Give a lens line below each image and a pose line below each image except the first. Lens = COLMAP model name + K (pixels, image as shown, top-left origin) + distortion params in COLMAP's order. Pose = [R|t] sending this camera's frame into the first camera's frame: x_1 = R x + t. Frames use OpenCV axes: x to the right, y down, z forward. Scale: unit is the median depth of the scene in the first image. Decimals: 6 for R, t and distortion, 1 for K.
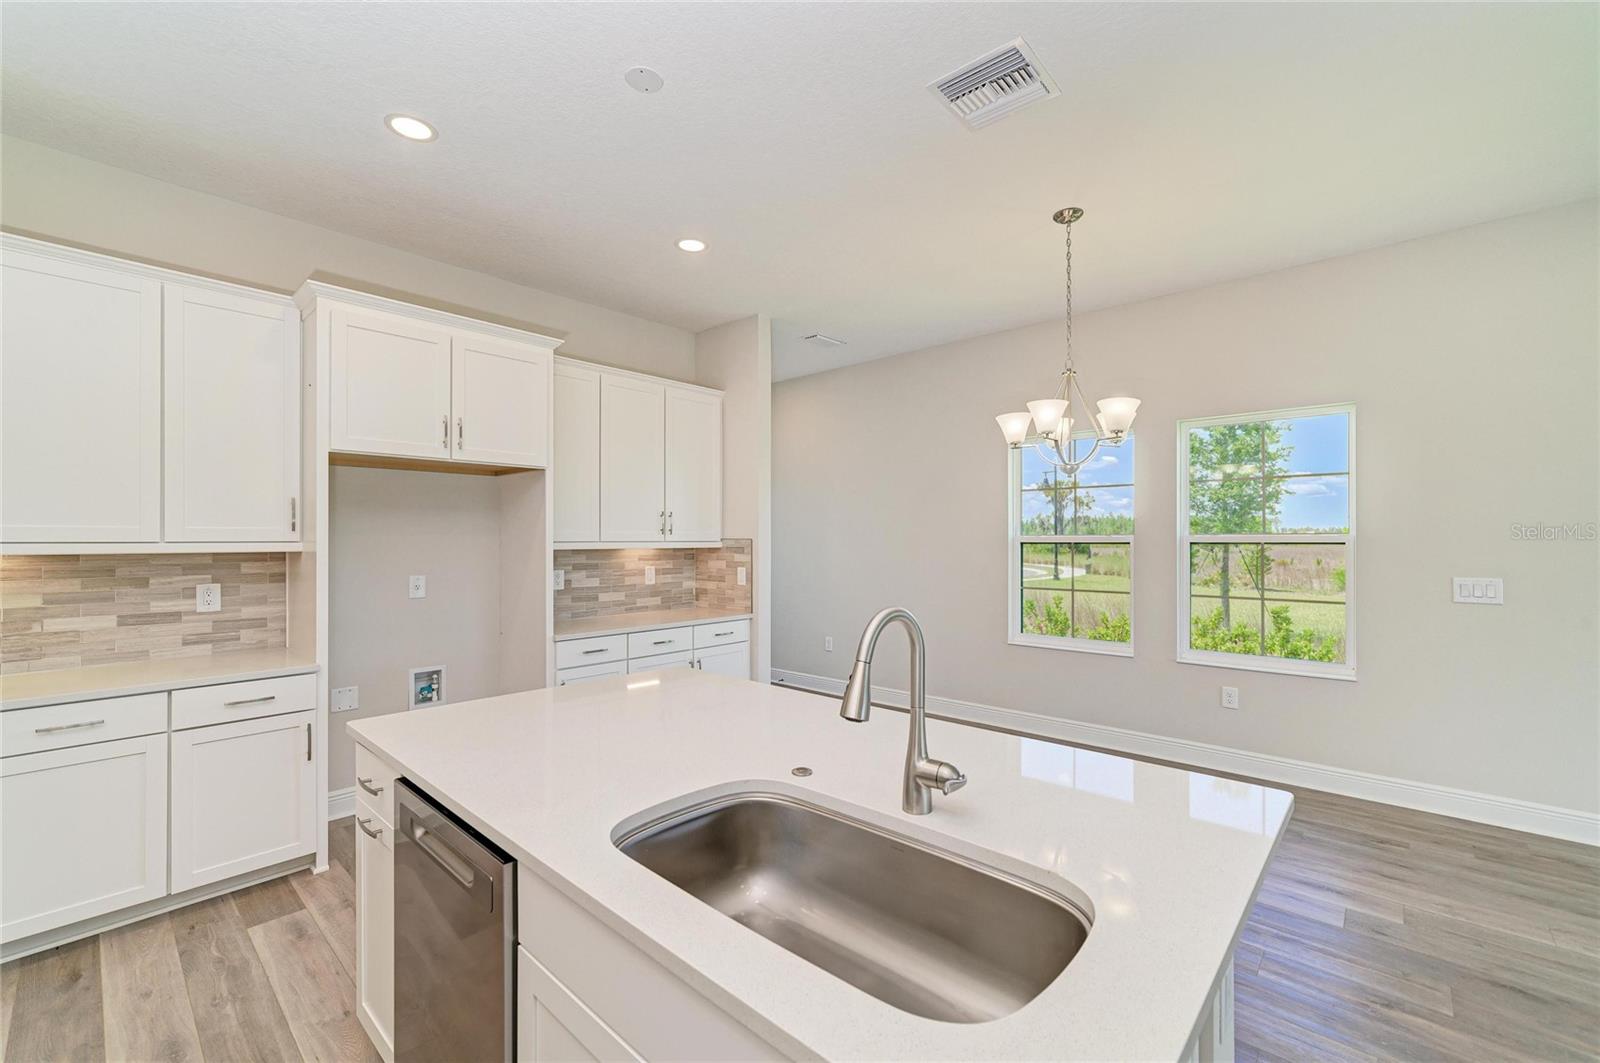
lens RADIAL K [[642.8, 0, 806.5], [0, 642.8, 545.9], [0, 0, 1]] dist [-0.008455, 0.001128]
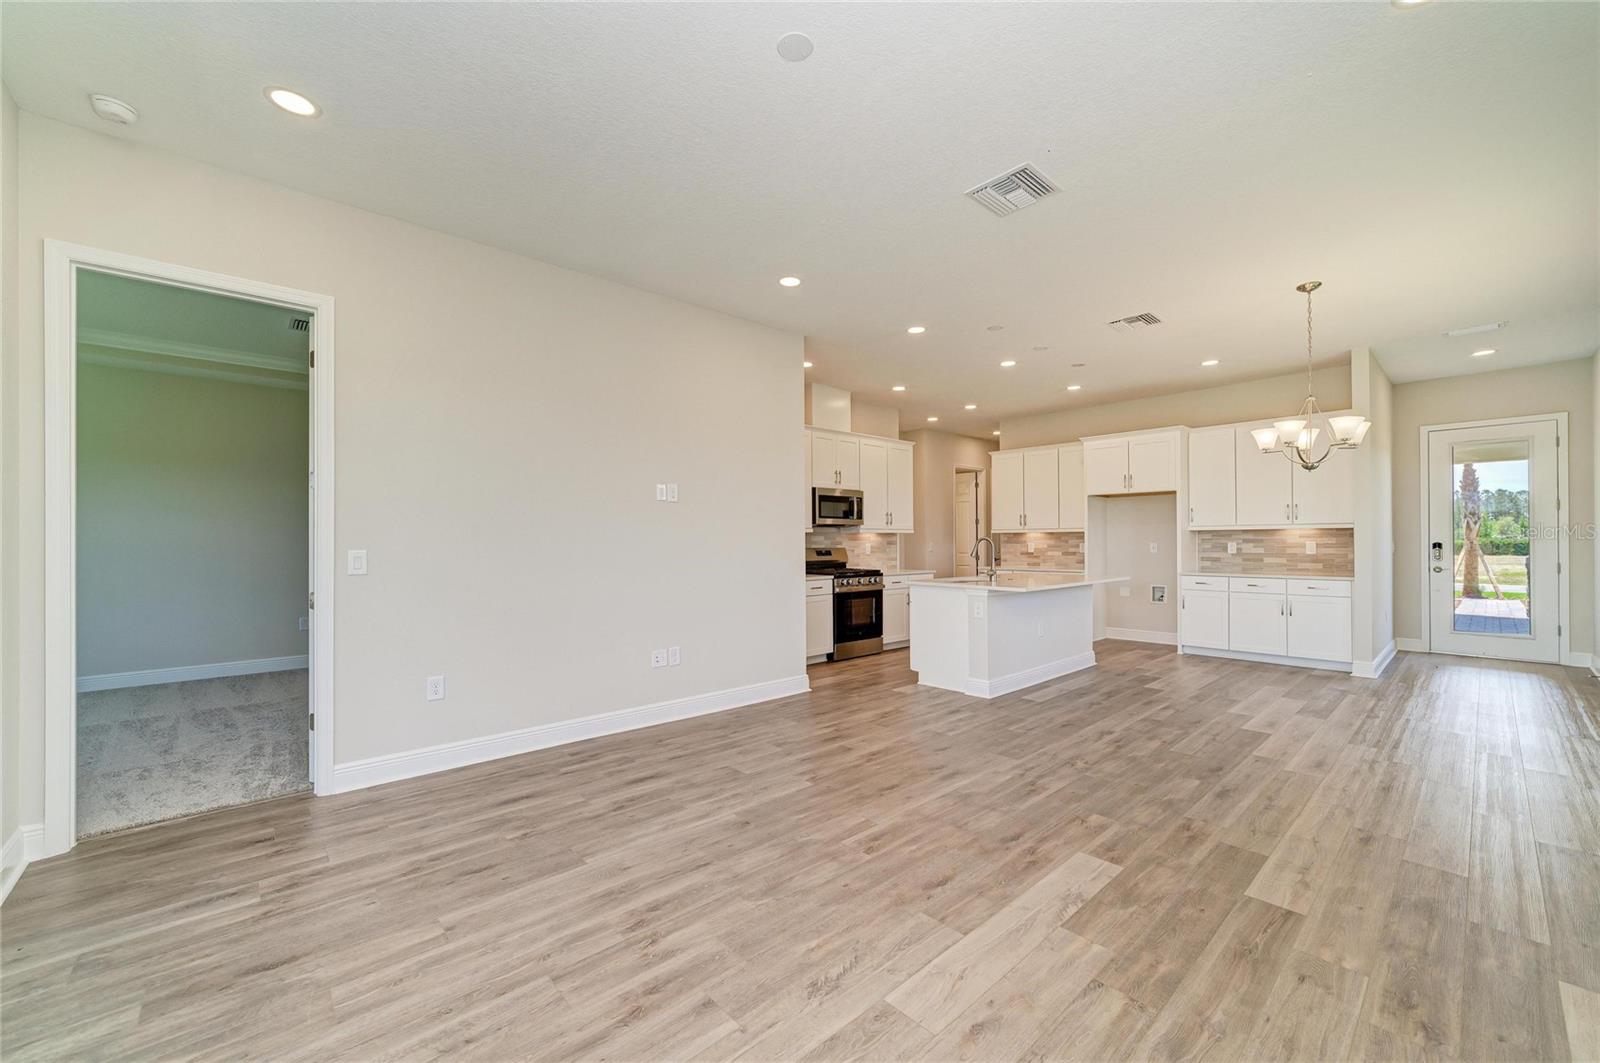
lens RADIAL K [[624.4, 0, 814.2], [0, 624.4, 547.5], [0, 0, 1]] dist [-0.014914, 0.005311]
pose [[-0.093114, 0.011054, -0.995594, 1.309082], [-0.000151, 0.999938, 0.011116, 0.032198], [0.995655, 0.001186, -0.093106, 0.030878]]
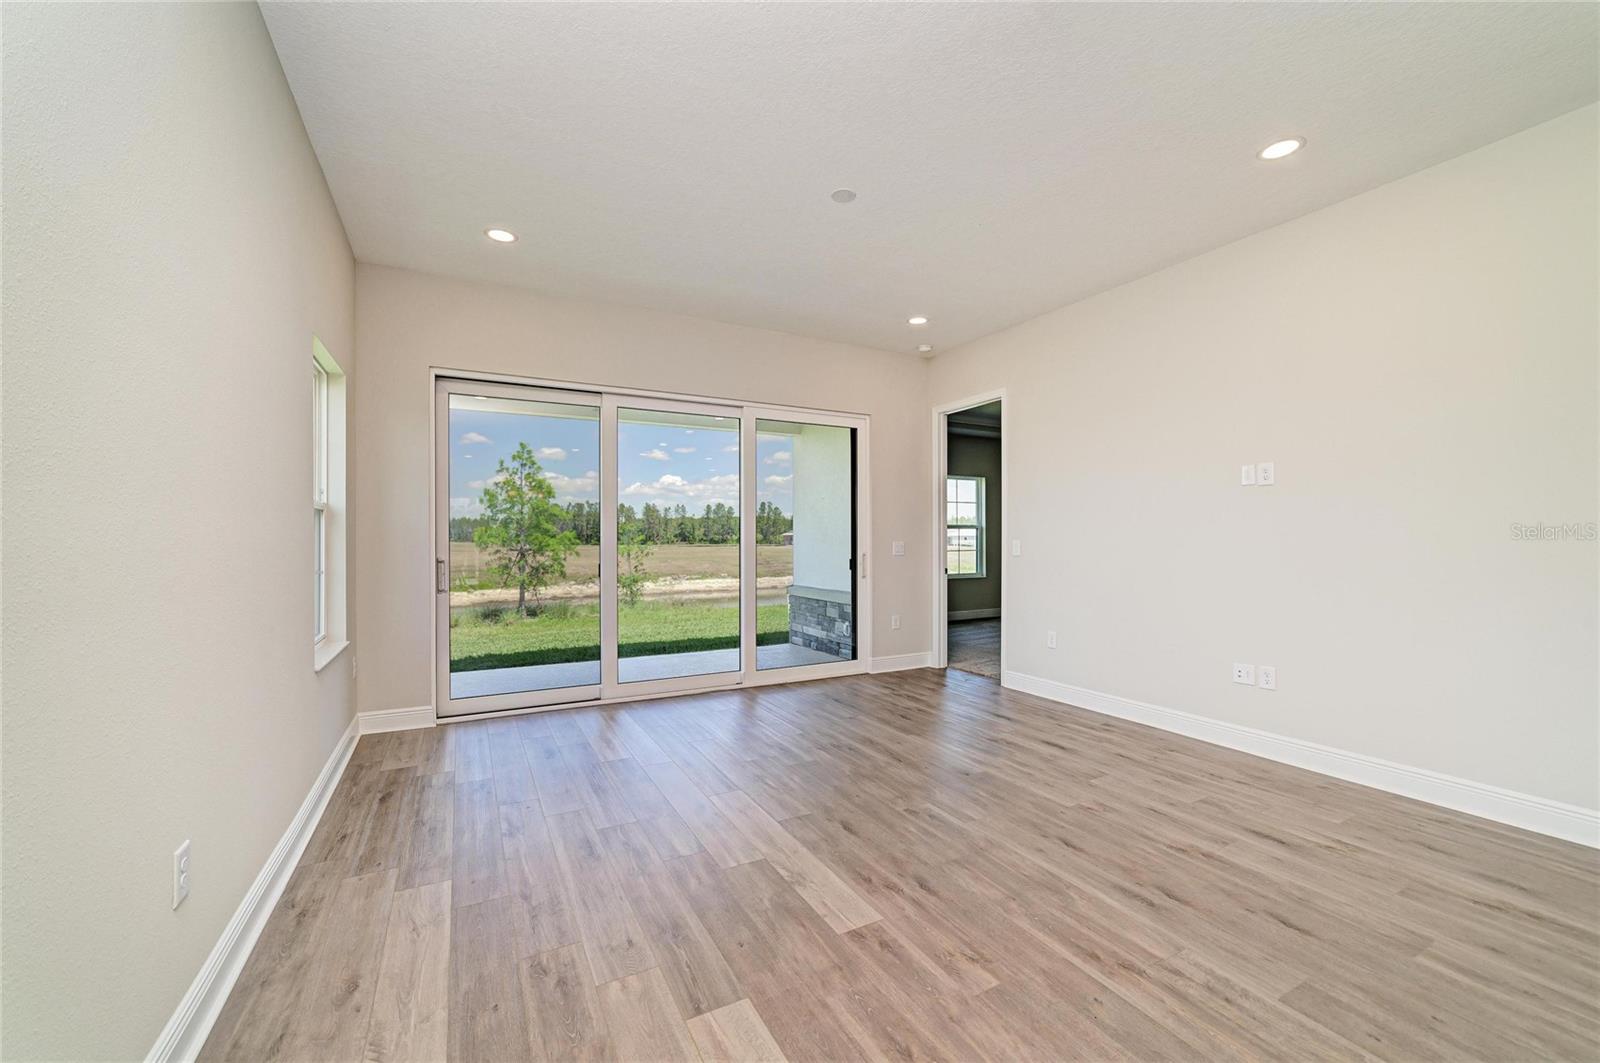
lens RADIAL K [[642.8, 0, 800.1], [0, 642.8, 532.2], [0, 0, 1]] dist [-0.008455, 0.001128]
pose [[-0.940715, 0.006896, 0.339129, 0.625546], [0.005974, 0.999975, -0.003765, 0.031217], [-0.339146, -0.001516, -0.940732, 0.682864]]
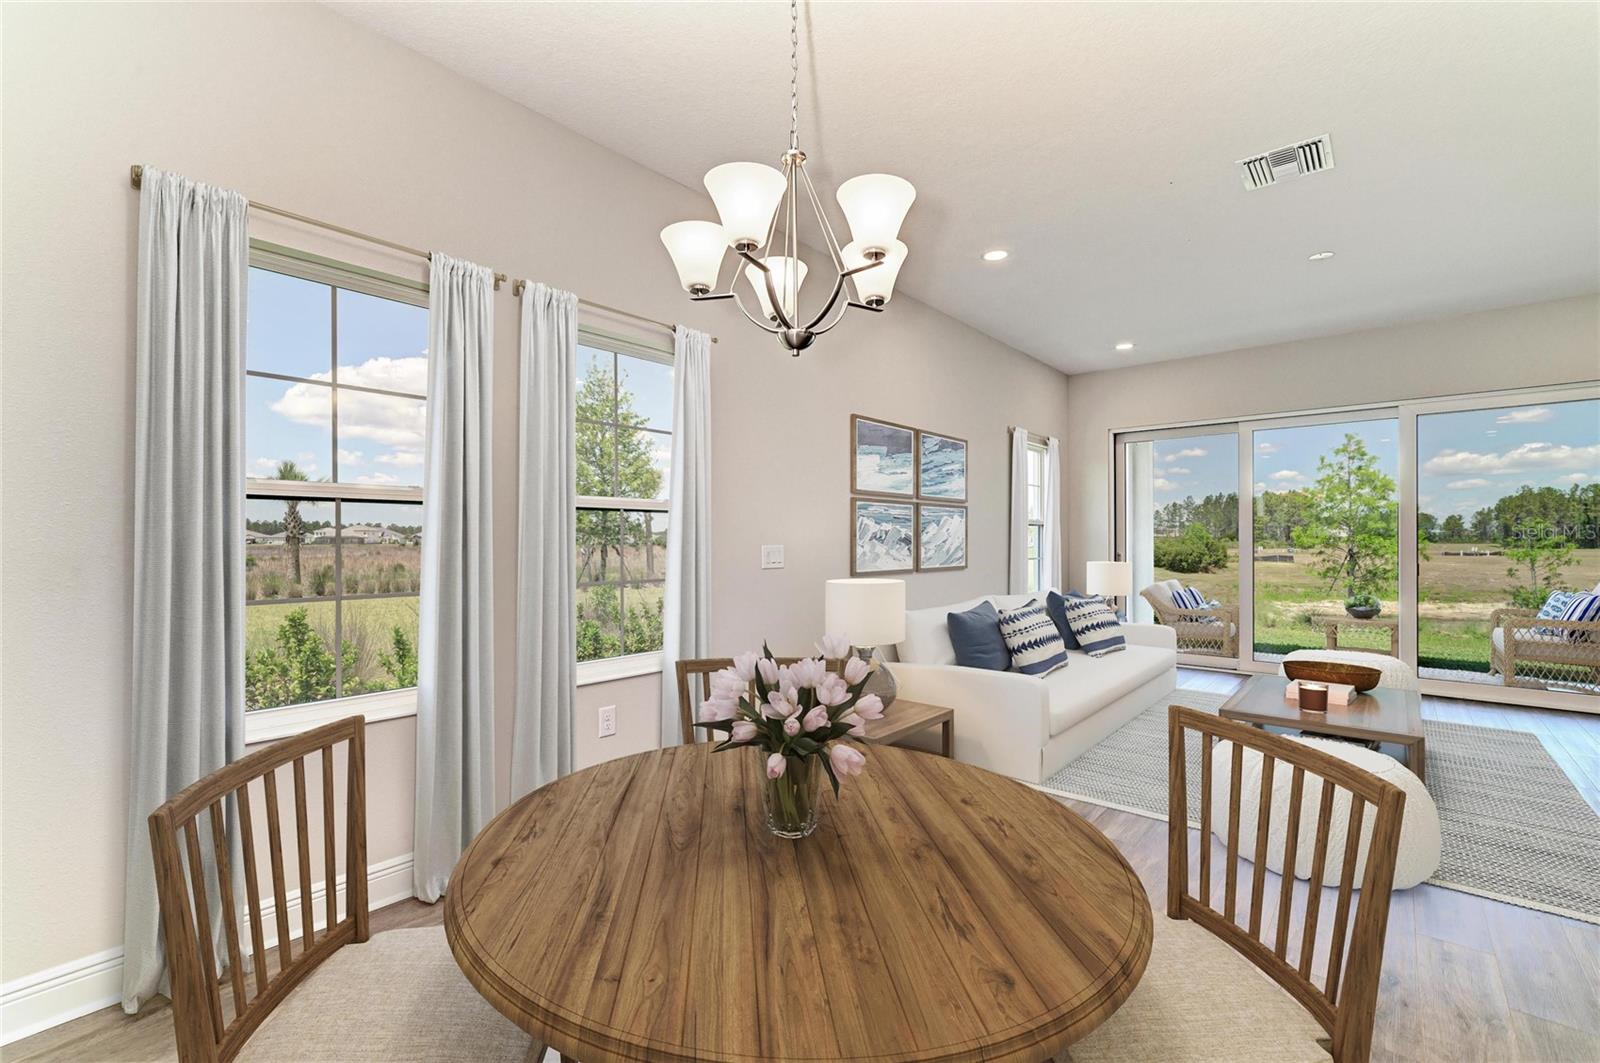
lens RADIAL K [[695.2, 0, 797.6], [0, 695.2, 533.2], [0, 0, 1]] dist [-0.002673, -0.000648]
pose [[-0.026358, 0.013624, 0.999560, -0.101165], [0.010850, 0.999852, -0.013342, 0.029780], [-0.999594, 0.010494, -0.026502, 0.730310]]
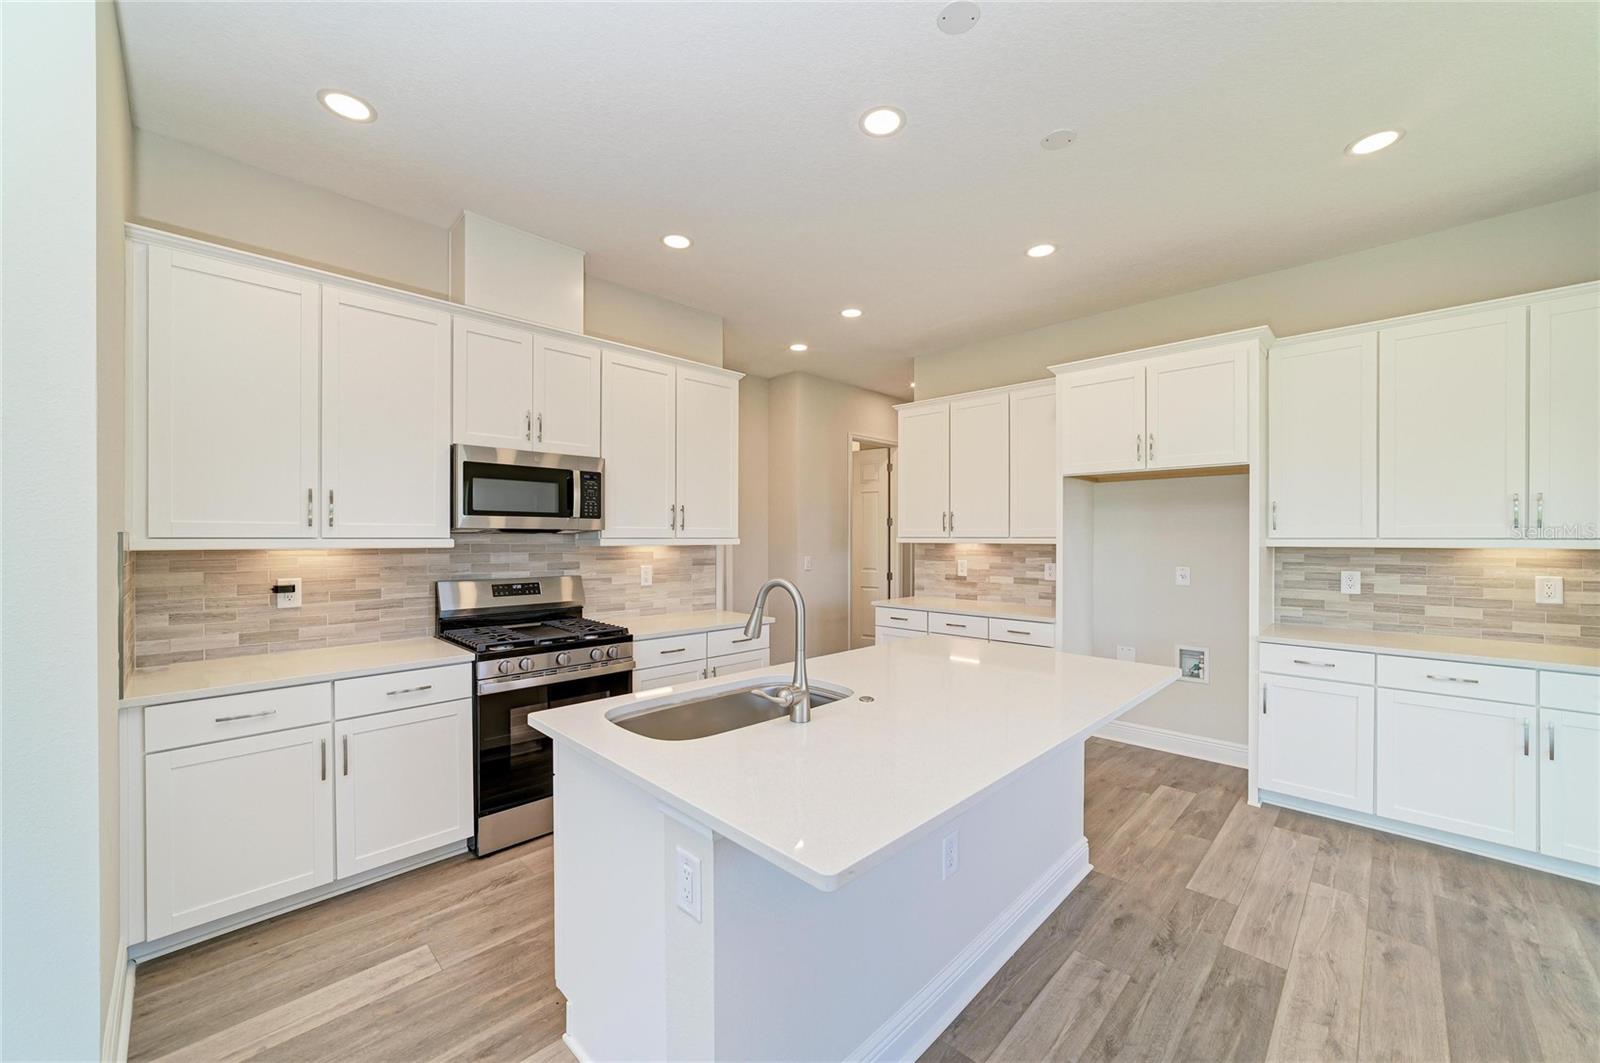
lens RADIAL K [[624.4, 0, 805.0], [0, 624.4, 536.8], [0, 0, 1]] dist [-0.014914, 0.005311]
pose [[-0.040201, 0.000794, -0.999191, 0.443636], [-0.008004, 0.999967, 0.001117, -0.002732], [0.999160, 0.008042, -0.040194, 0.285204]]
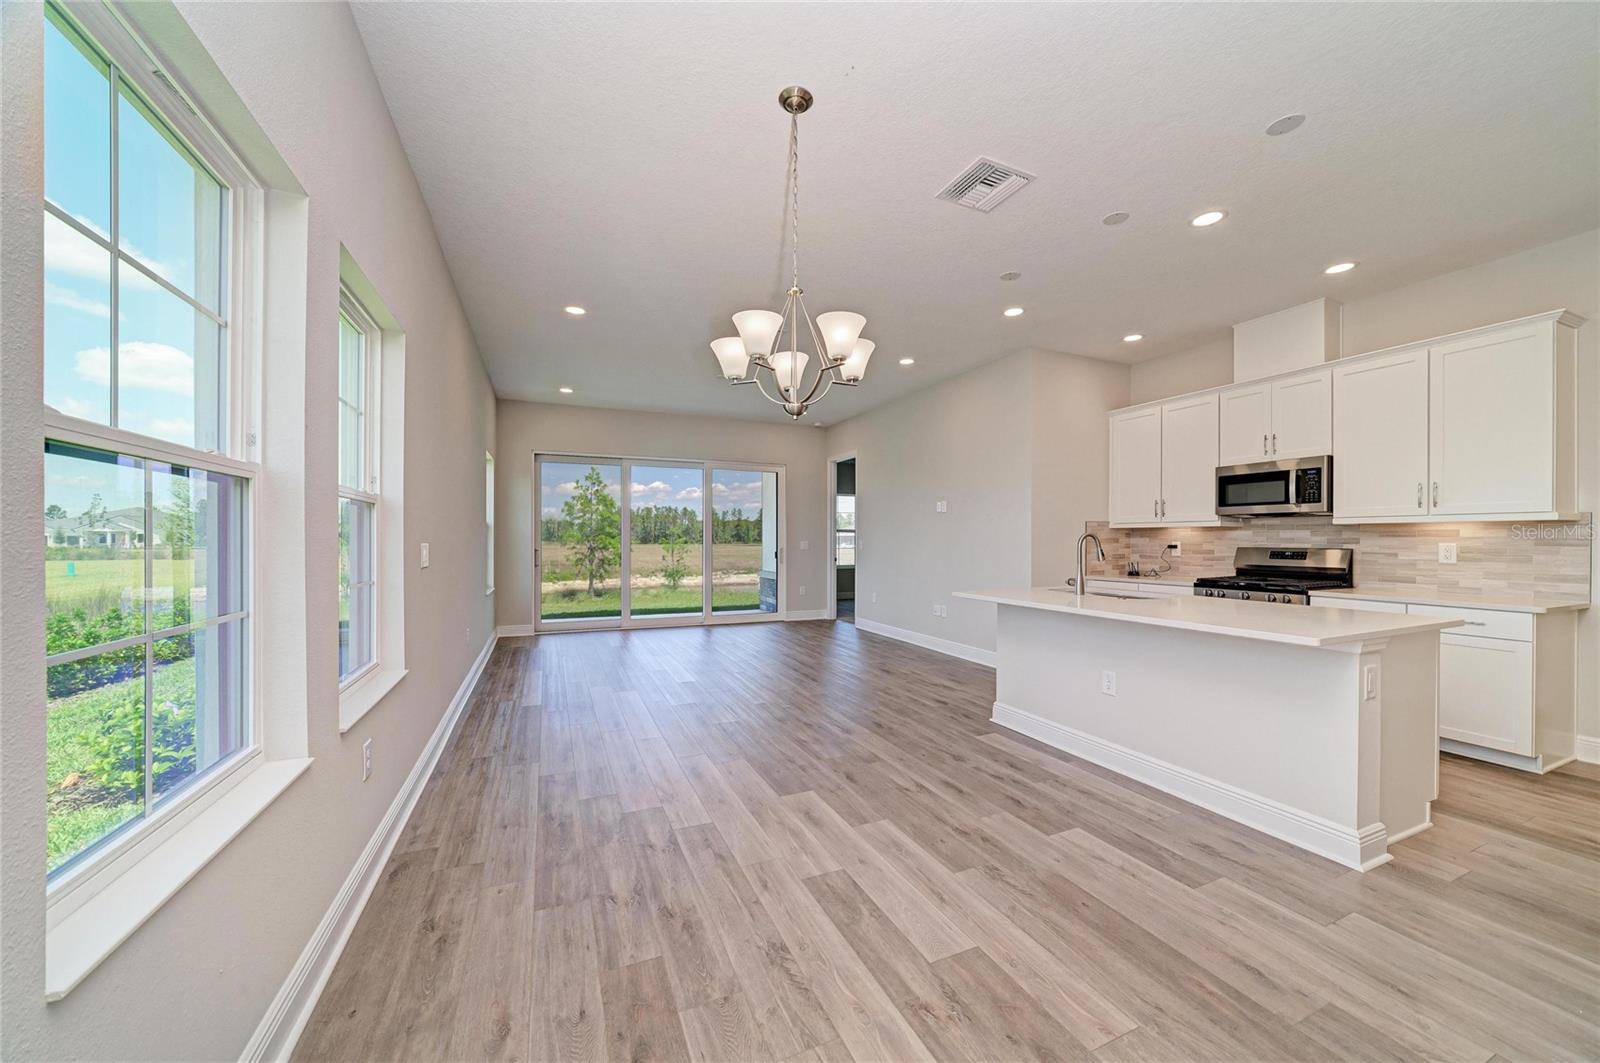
lens RADIAL K [[579.6, 0, 807.0], [0, 579.6, 538.7], [0, 0, 1]] dist [-0.008744, 0.002682]
pose [[-0.916155, 0.001255, 0.400823, 0.072618], [0.003815, 0.999977, 0.005587, 0.026785], [-0.400807, 0.006648, -0.916138, 1.176368]]
